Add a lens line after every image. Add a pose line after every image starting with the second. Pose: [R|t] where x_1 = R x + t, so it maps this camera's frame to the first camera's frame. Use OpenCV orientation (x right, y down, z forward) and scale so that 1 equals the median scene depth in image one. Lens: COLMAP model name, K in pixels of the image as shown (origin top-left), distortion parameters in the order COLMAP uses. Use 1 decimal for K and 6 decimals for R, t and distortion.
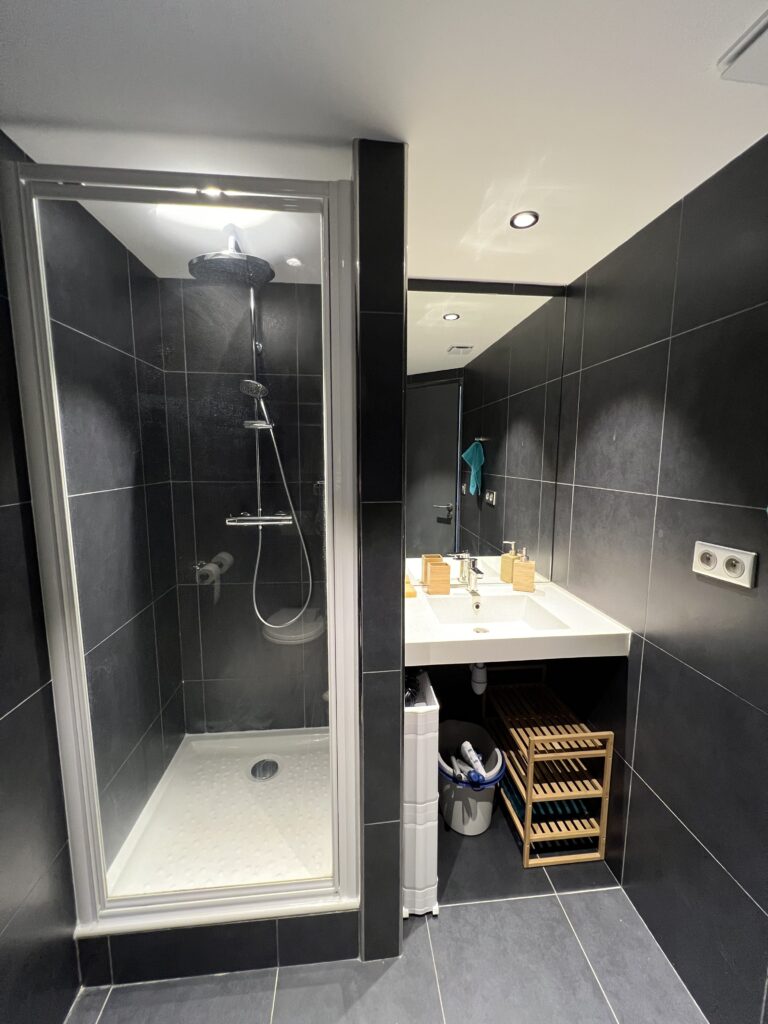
lens RADIAL K [[404.3, 0, 384.0], [0, 404.3, 512.0], [0, 0, 1]] dist [-0.013626, 0.003393]
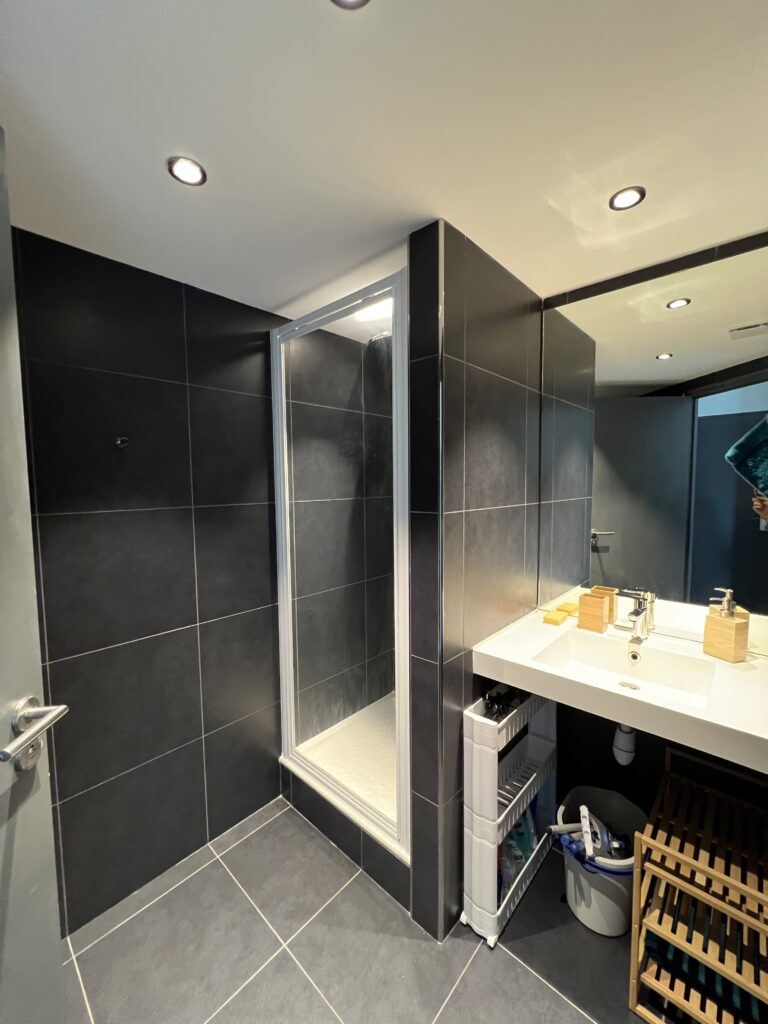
lens RADIAL K [[404.3, 0, 384.0], [0, 404.3, 512.0], [0, 0, 1]] dist [-0.013626, 0.003393]
pose [[0.671479, 0.047954, -0.739470, 0.562613], [-0.088274, 0.995975, -0.015569, 0.001344], [0.735747, 0.075731, 0.673009, 0.075692]]
